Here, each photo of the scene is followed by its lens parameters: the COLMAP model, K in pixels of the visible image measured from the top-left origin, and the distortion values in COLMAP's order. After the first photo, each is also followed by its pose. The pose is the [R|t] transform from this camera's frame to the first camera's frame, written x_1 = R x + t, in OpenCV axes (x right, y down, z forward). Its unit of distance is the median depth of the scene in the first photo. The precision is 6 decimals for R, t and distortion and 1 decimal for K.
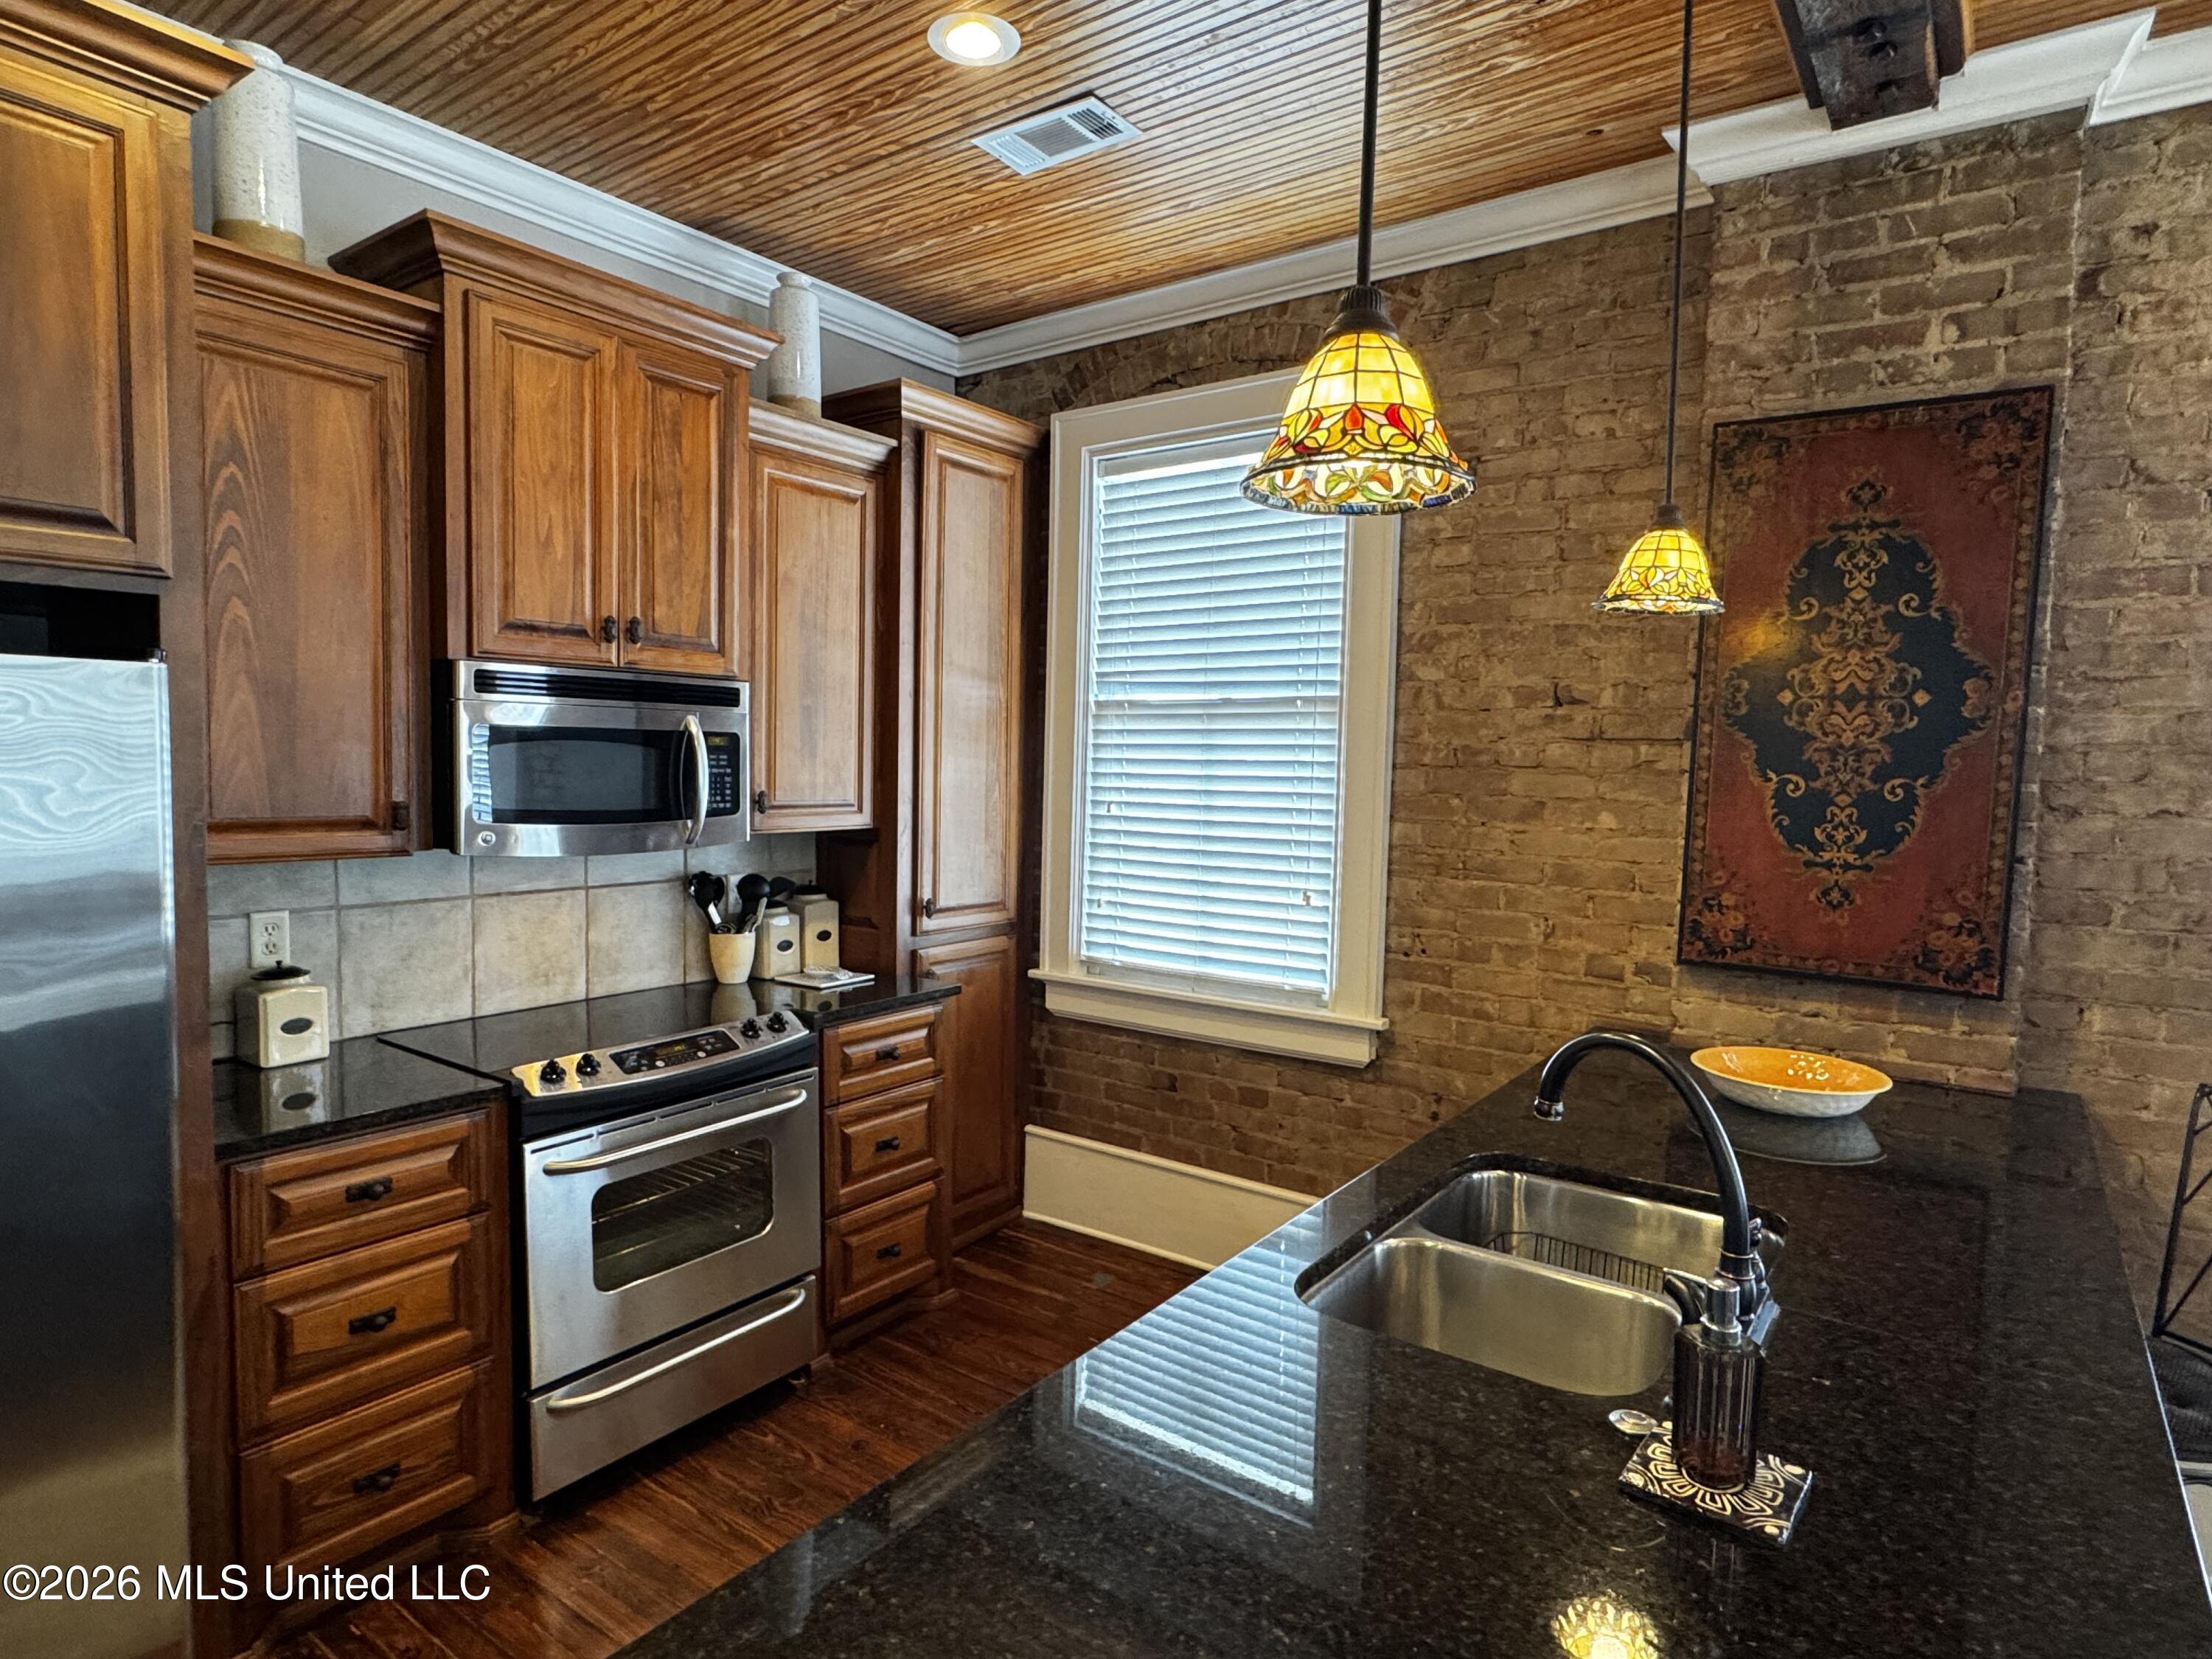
lens RADIAL K [[1220.3, 0, 1106.9], [0, 1220.3, 837.6], [0, 0, 1]] dist [-0.000994, -0.000234]
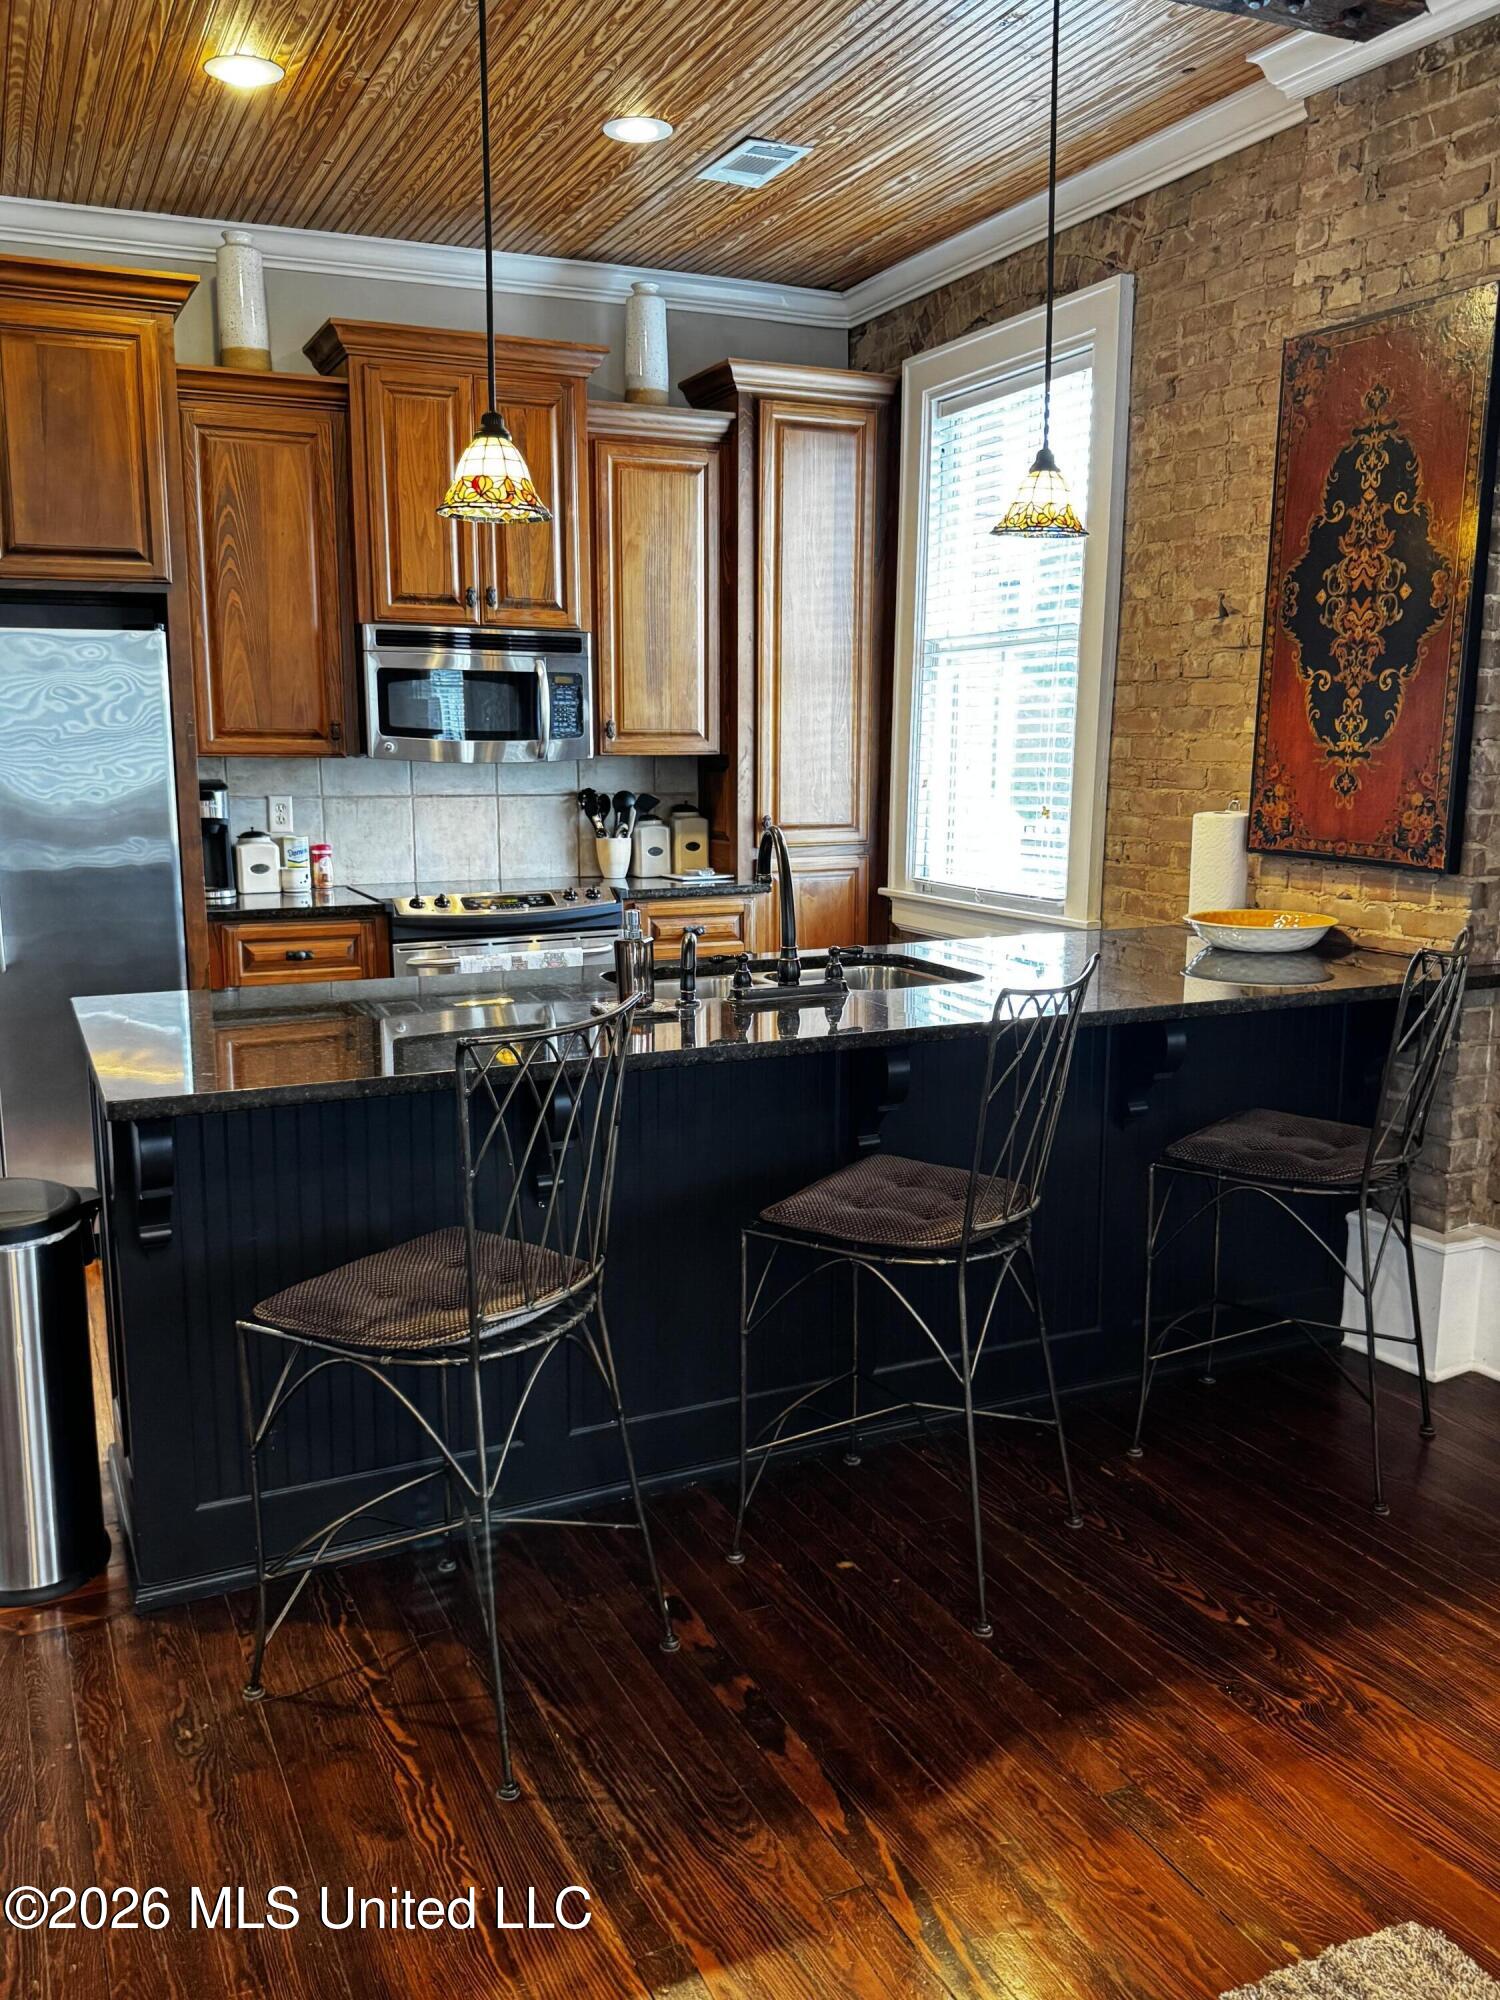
lens RADIAL K [[1626.6, 0, 739.9], [0, 1626.6, 1009.0], [0, 0, 1]] dist [0.045125, -0.051082]
pose [[0.876474, 0.063755, -0.477209, 0.800575], [-0.017383, 0.994737, 0.100971, 0.106613], [0.481135, -0.080204, 0.872970, -0.523797]]
